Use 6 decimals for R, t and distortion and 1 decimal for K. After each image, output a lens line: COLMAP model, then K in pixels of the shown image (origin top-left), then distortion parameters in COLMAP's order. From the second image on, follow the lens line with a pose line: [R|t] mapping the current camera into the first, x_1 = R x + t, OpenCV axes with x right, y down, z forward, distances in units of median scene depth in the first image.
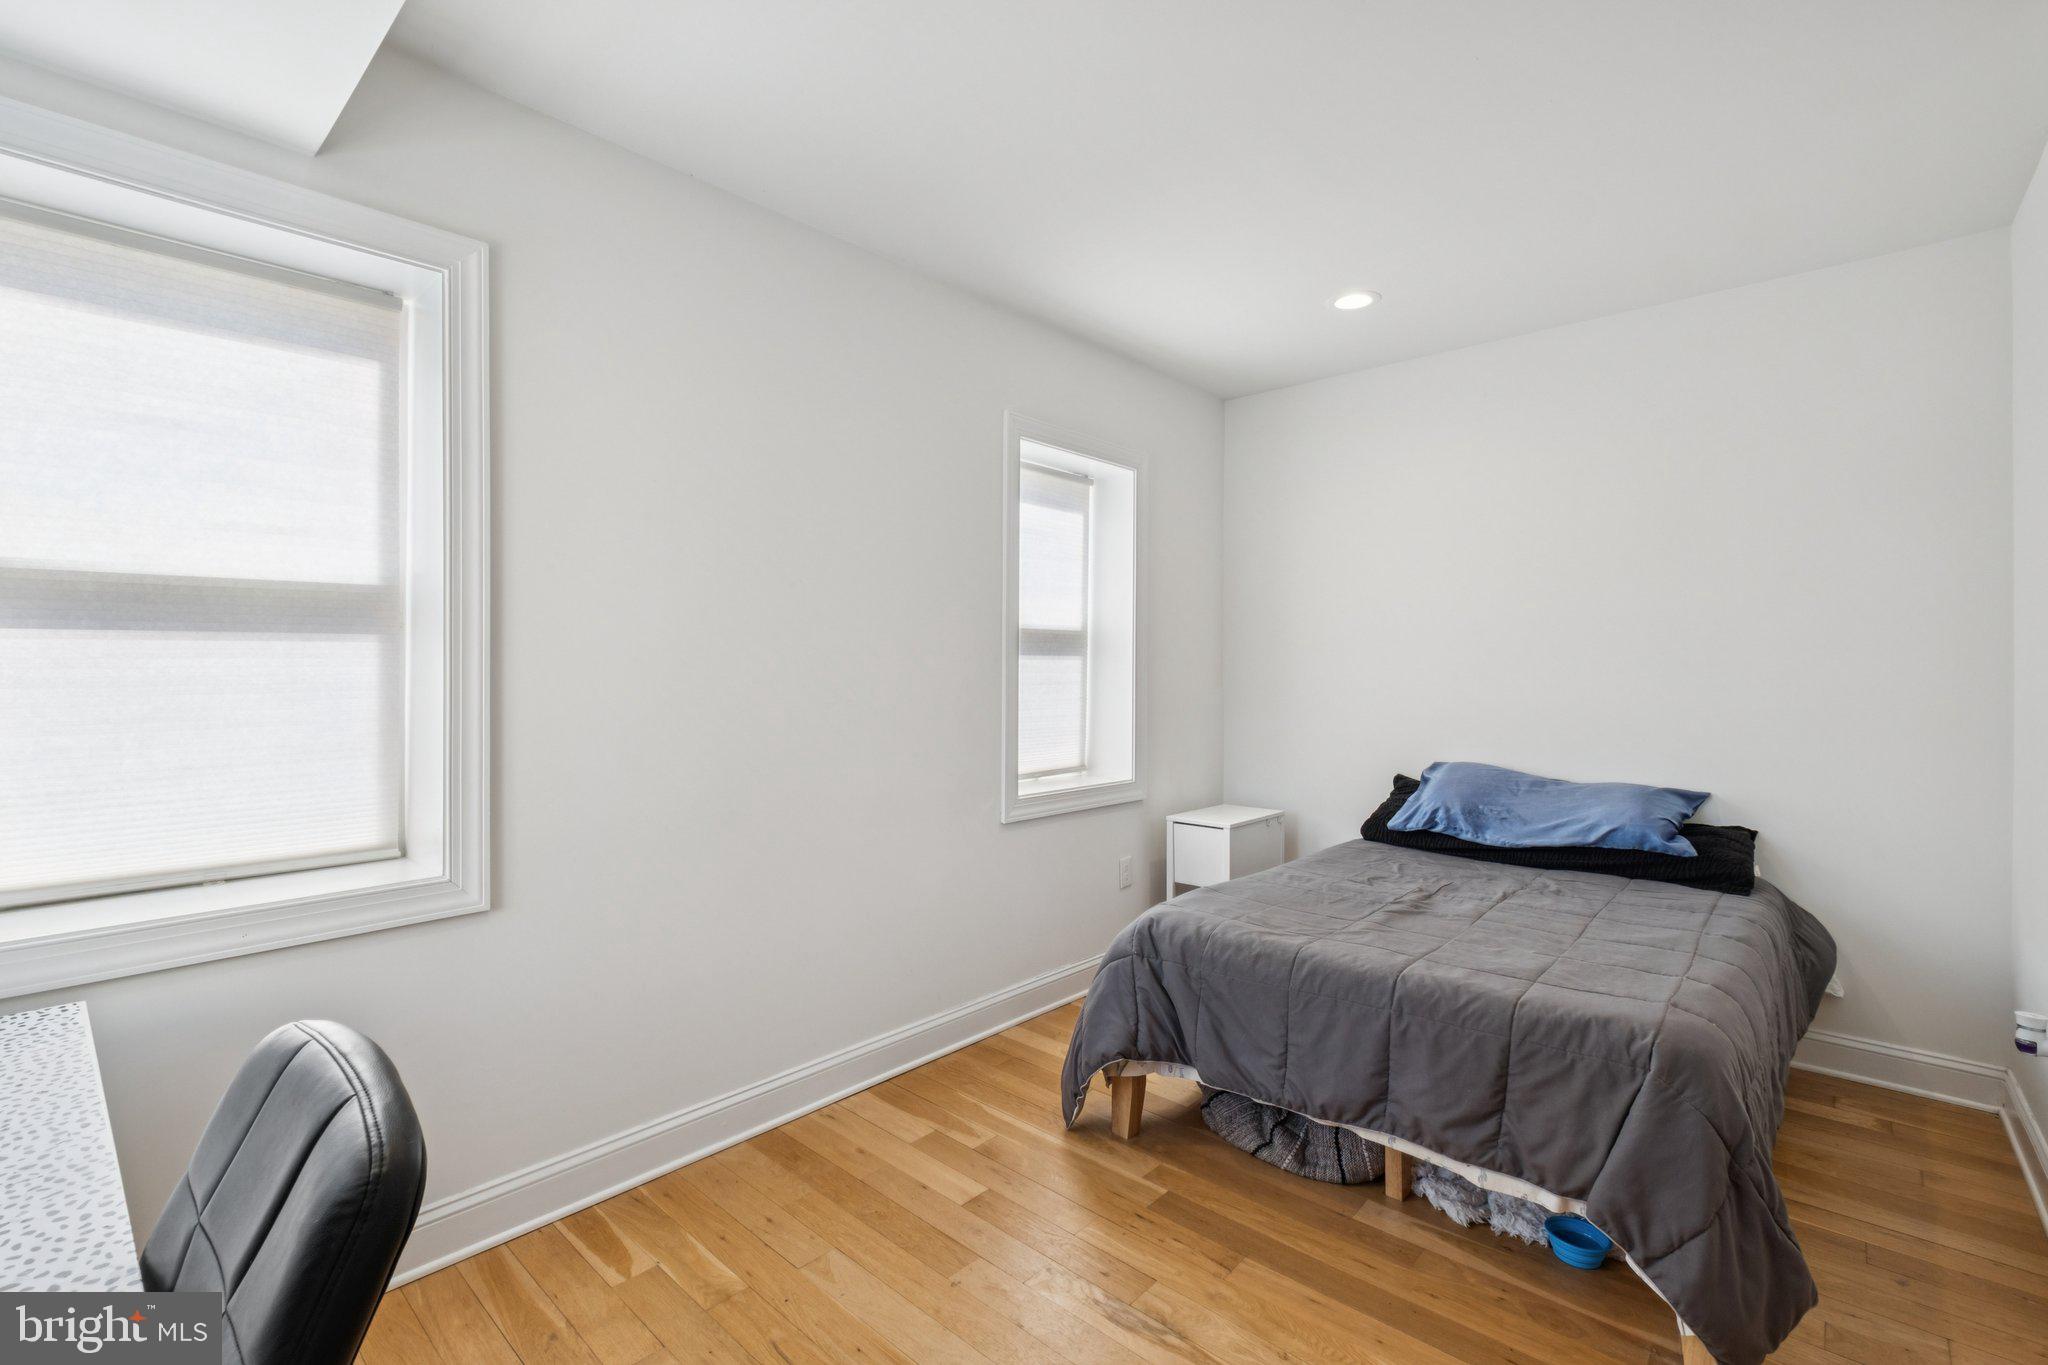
lens RADIAL K [[901.6, 0, 1000.1], [0, 901.6, 680.7], [0, 0, 1]] dist [-0.003554, -0.000263]
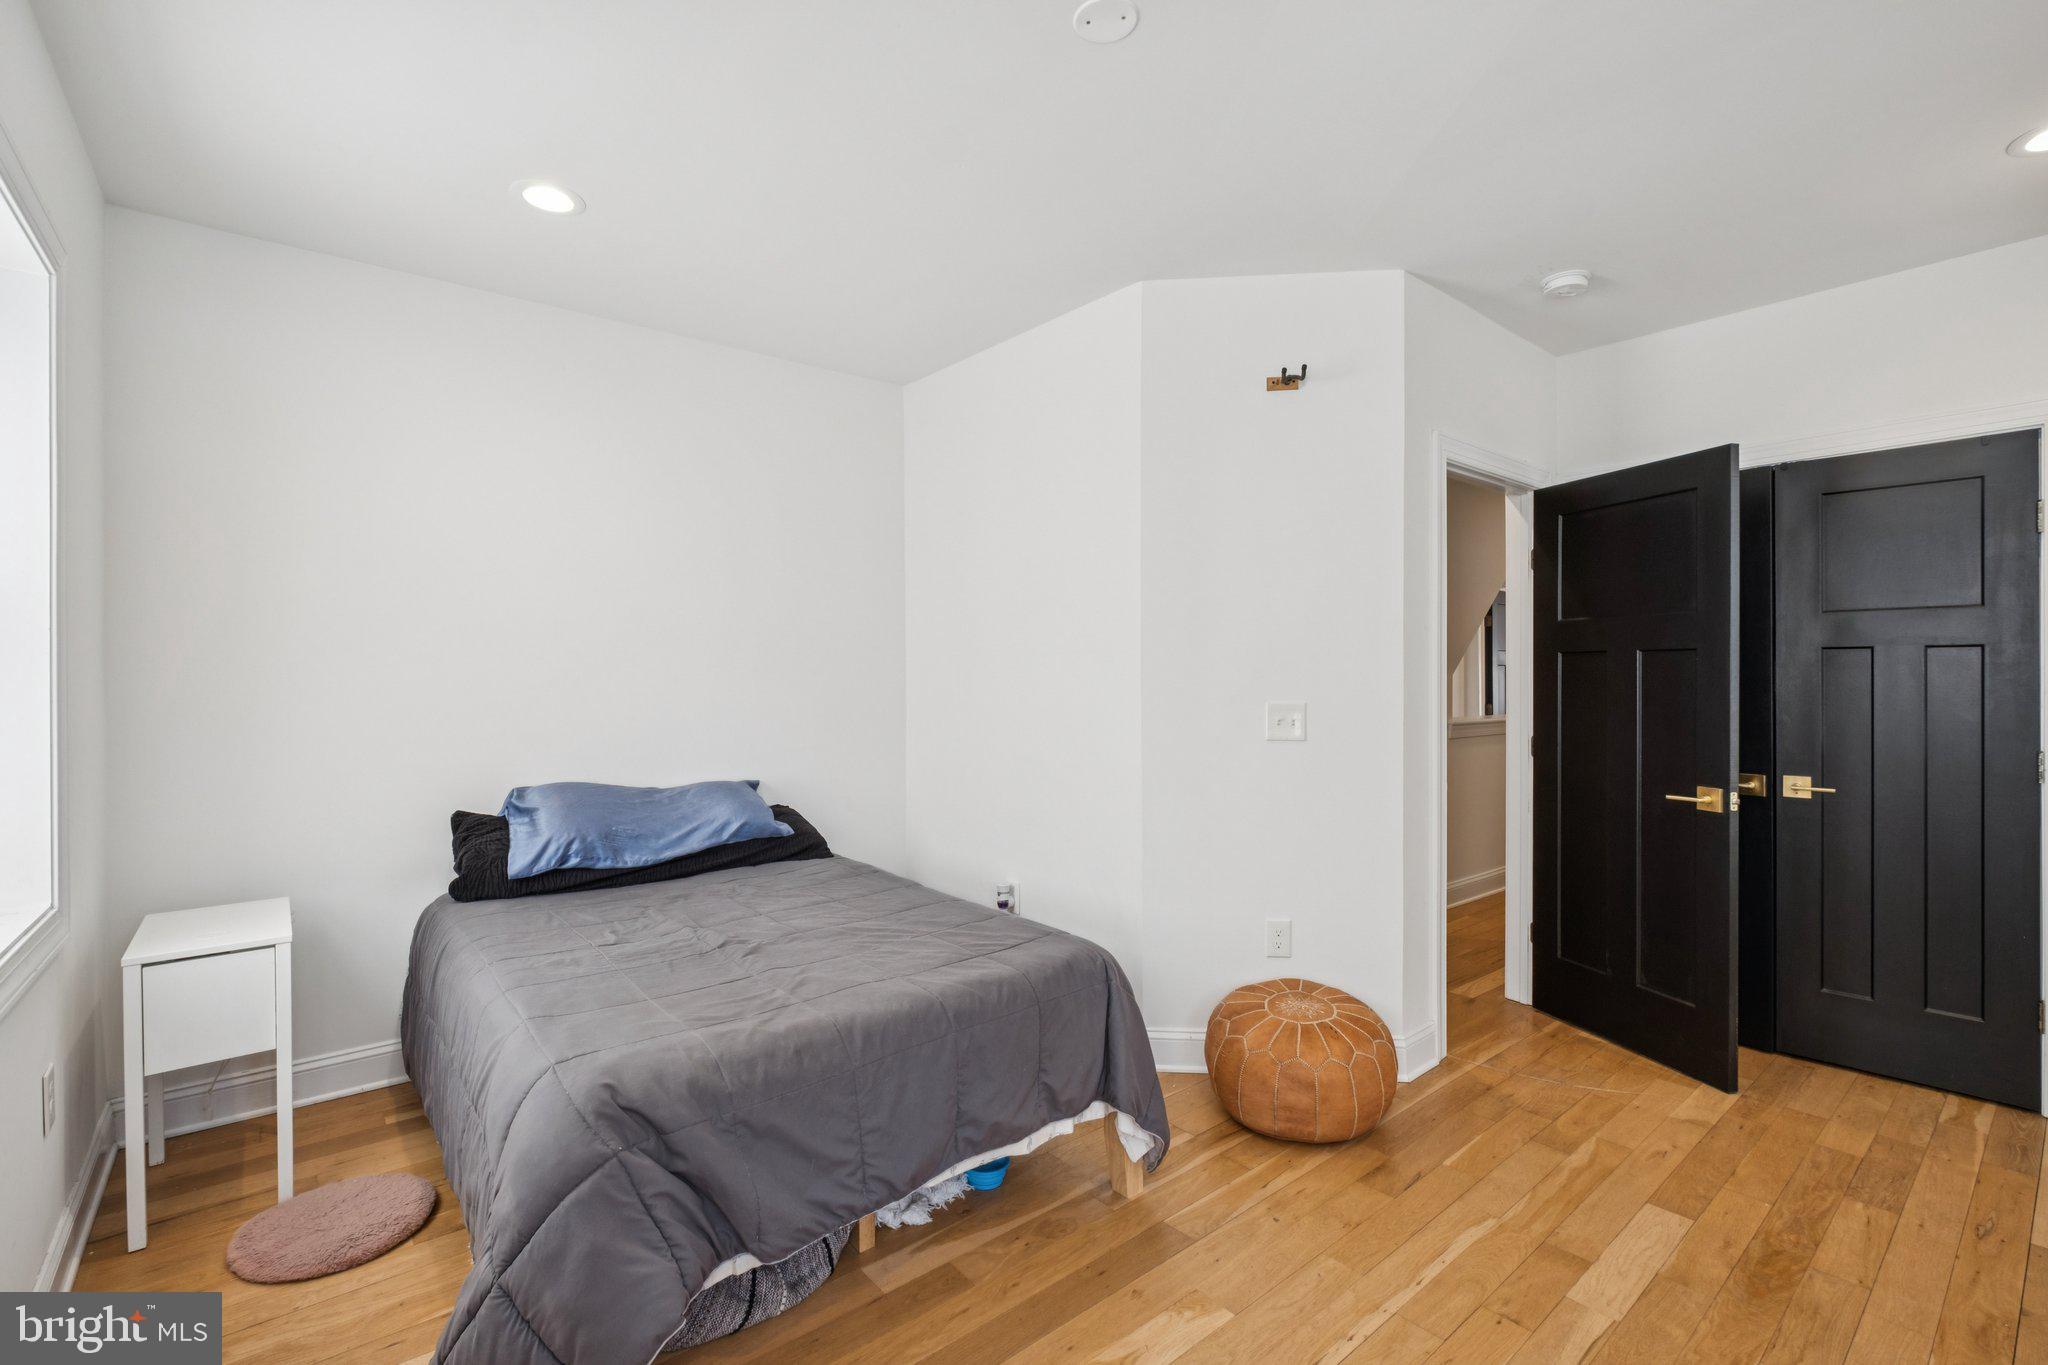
lens RADIAL K [[901.6, 0, 1000.1], [0, 901.6, 680.7], [0, 0, 1]] dist [-0.003554, -0.000263]
pose [[0.140660, -0.009912, 0.990008, -0.330928], [0.013201, 0.999880, 0.008135, -0.010490], [-0.989970, 0.011925, 0.140774, 0.533542]]
